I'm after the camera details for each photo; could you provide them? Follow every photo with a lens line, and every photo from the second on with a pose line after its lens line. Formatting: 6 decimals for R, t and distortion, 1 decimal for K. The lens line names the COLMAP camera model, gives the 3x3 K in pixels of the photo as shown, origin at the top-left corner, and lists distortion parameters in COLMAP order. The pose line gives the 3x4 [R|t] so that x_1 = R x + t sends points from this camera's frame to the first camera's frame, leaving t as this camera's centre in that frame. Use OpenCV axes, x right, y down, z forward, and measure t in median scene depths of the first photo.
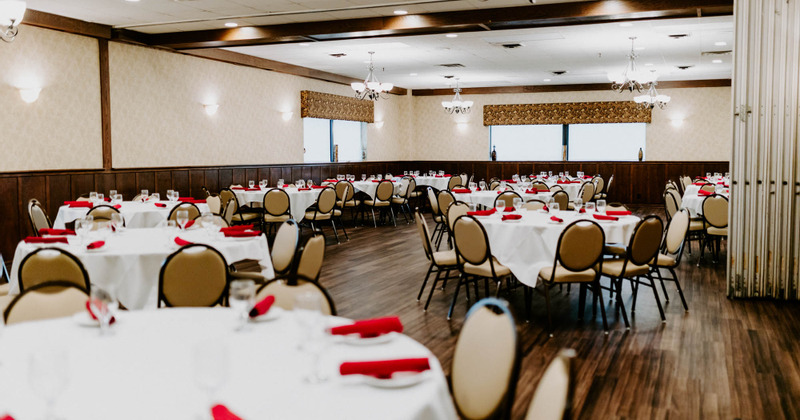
lens RADIAL K [[755.9, 0, 399.6], [0, 755.9, 211.5], [0, 0, 1]] dist [0.002680, 0.000000]
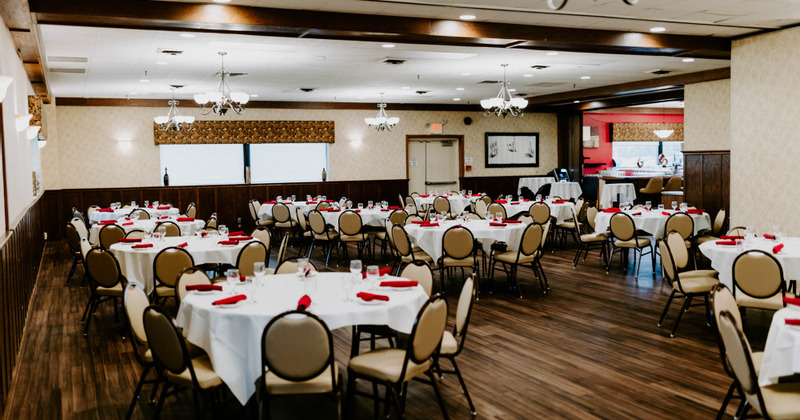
lens RADIAL K [[755.9, 0, 397.9], [0, 755.9, 206.8], [0, 0, 1]] dist [0.002680, 0.000000]
pose [[0.698654, -0.054133, 0.713409, -0.520676], [0.071497, 0.997425, 0.005665, -0.051796], [-0.711878, 0.047048, 0.700725, 0.381608]]
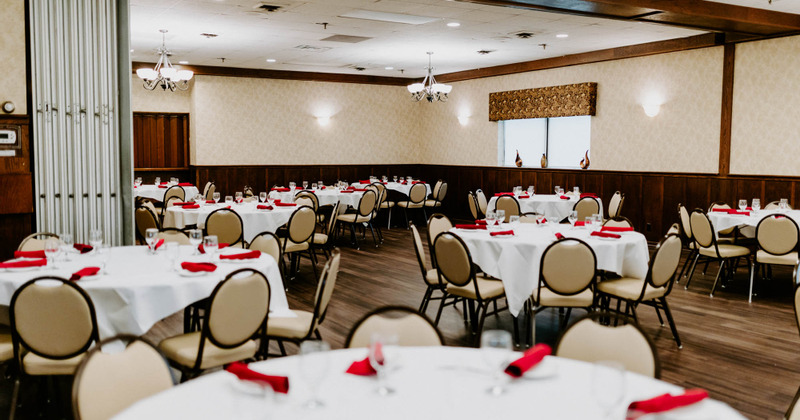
lens RADIAL K [[755.9, 0, 396.4], [0, 755.9, 206.2], [0, 0, 1]] dist [0.002680, 0.000000]
pose [[-0.611324, 0.061227, -0.789008, 0.598520], [-0.060240, 0.990510, 0.123538, -0.101114], [0.789084, 0.123052, -0.601834, 1.141433]]
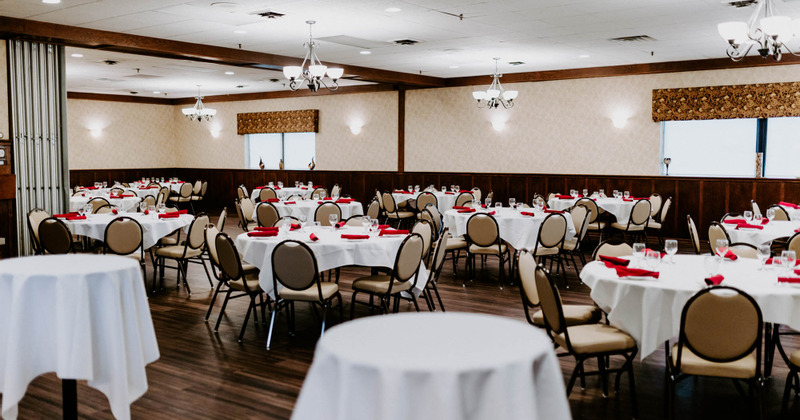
lens RADIAL K [[755.9, 0, 400.0], [0, 755.9, 210.4], [0, 0, 1]] dist [0.002680, 0.000000]
pose [[-0.257516, 0.077175, -0.963187, 1.026403], [-0.070661, 0.992633, 0.098426, -0.118799], [0.963687, 0.093406, -0.250166, 1.264065]]
